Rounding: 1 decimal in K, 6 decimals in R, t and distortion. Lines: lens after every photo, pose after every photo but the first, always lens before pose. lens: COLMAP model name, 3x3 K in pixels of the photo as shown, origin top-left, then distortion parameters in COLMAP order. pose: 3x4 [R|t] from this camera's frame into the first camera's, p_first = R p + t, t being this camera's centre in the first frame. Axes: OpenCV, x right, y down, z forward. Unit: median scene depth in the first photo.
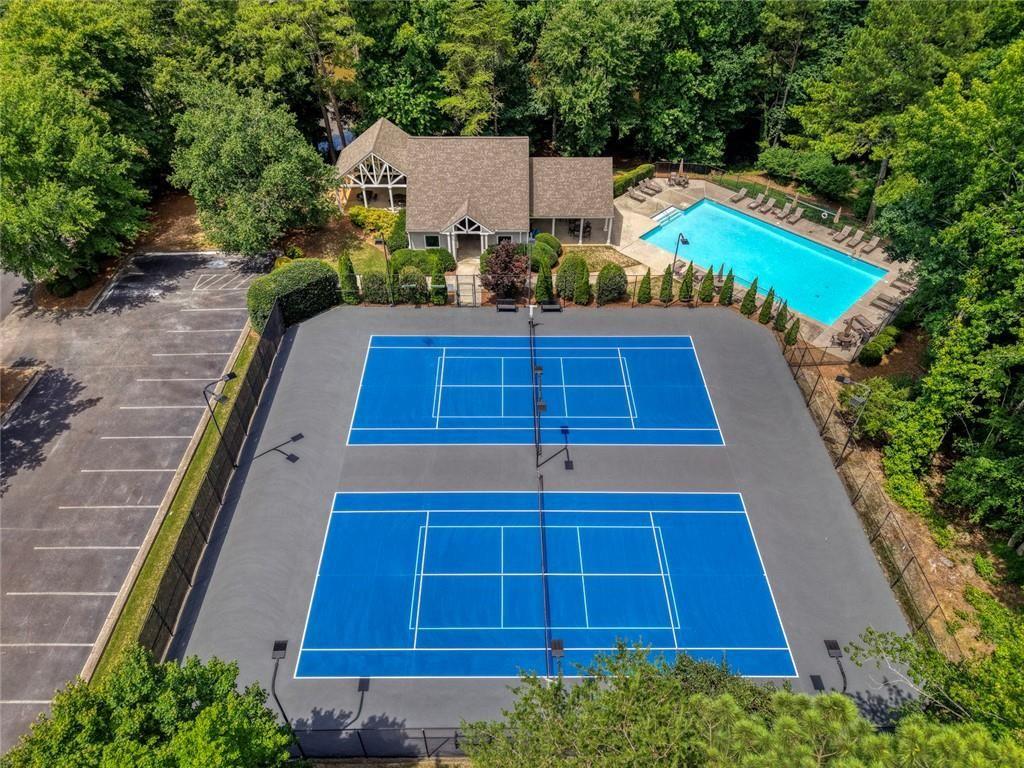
lens RADIAL K [[699.7, 0, 512.0], [0, 699.7, 384.0], [0, 0, 1]] dist [0.018421, -0.005867]
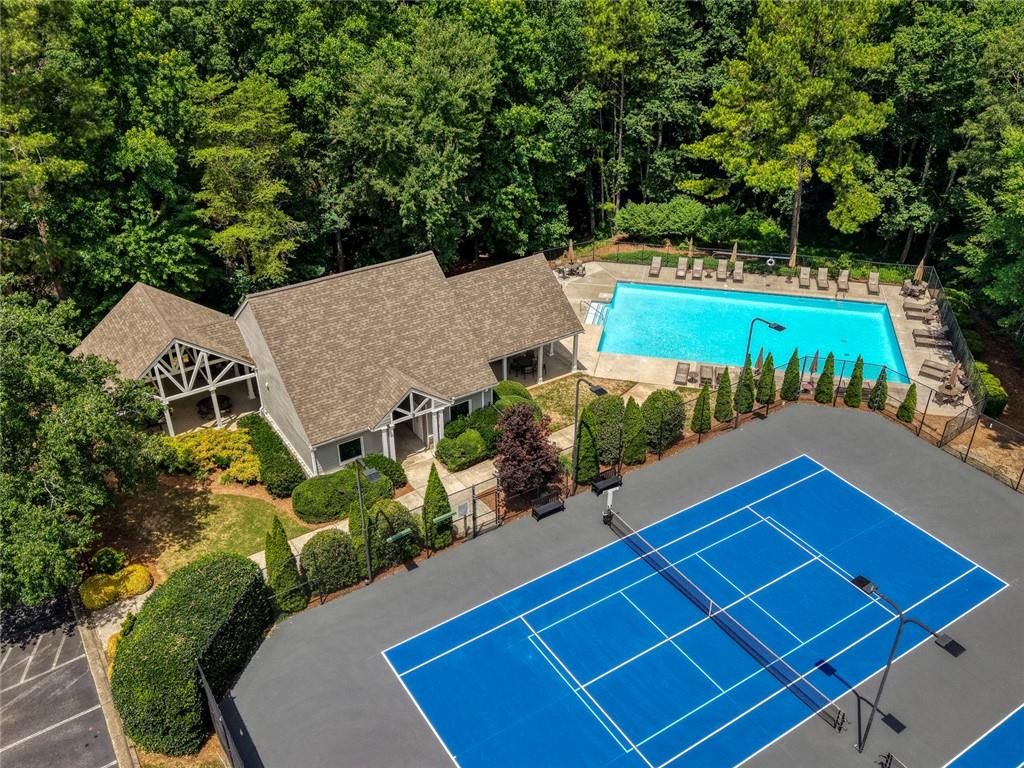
lens RADIAL K [[881.8, 0, 509.9], [0, 881.8, 384.7], [0, 0, 1]] dist [0.092782, -0.177871]
pose [[0.843021, -0.288272, 0.454108, -0.334374], [0.368591, 0.924475, -0.097398, -0.140787], [-0.391734, 0.249489, 0.885607, 0.301444]]
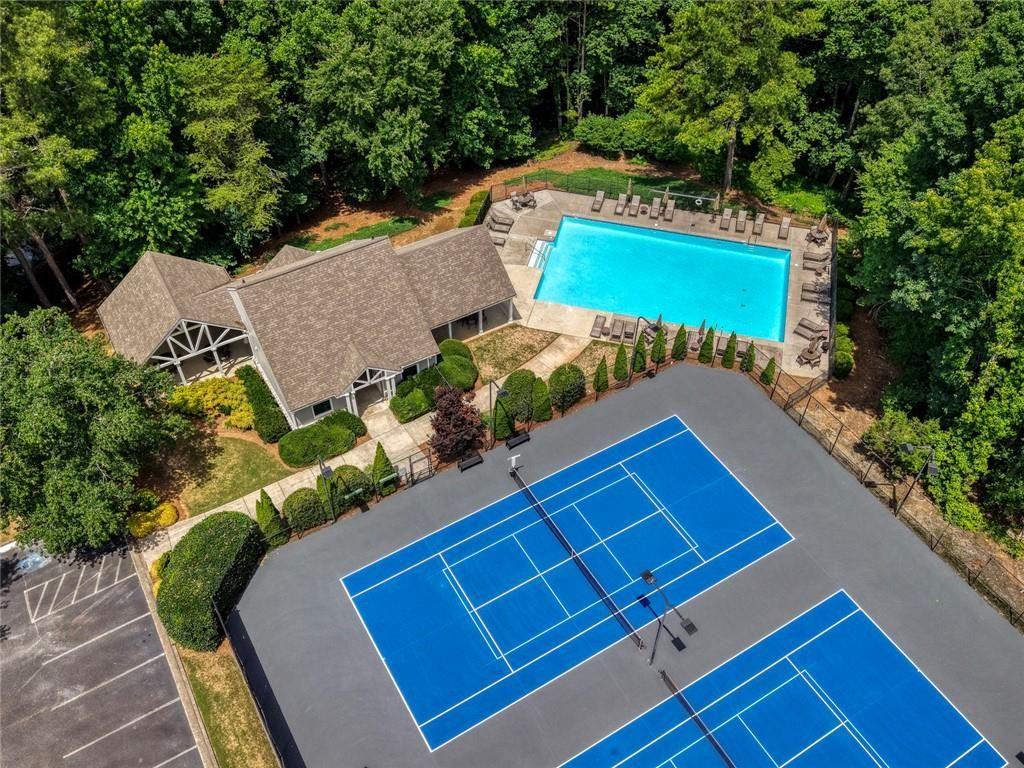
lens RADIAL K [[881.8, 0, 509.9], [0, 881.8, 384.7], [0, 0, 1]] dist [0.092782, -0.177871]
pose [[0.860884, -0.374287, 0.344655, -0.271030], [0.341693, 0.927202, 0.153434, -0.318591], [-0.376993, -0.014322, 0.926105, 0.046200]]
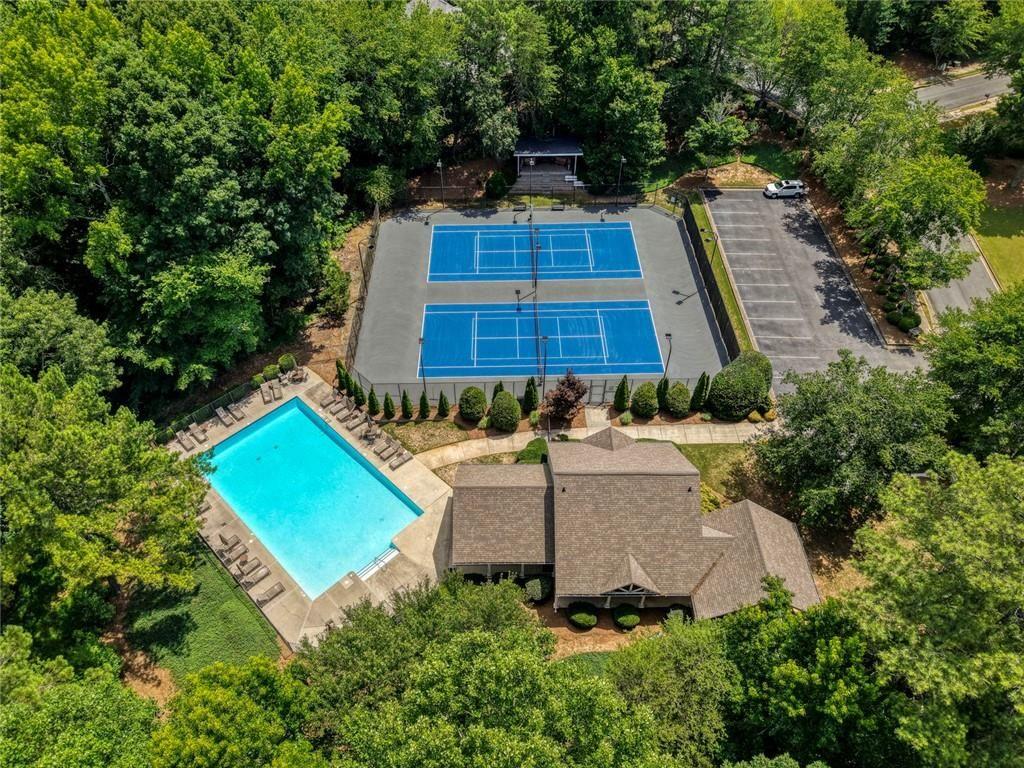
lens RADIAL K [[699.7, 0, 512.0], [0, 699.7, 384.0], [0, 0, 1]] dist [0.018421, -0.005867]
pose [[-0.999960, 0.005016, -0.007469, 0.083957], [-0.007366, 0.020320, 0.999766, -1.242053], [0.005167, 0.999781, -0.020282, 0.959104]]
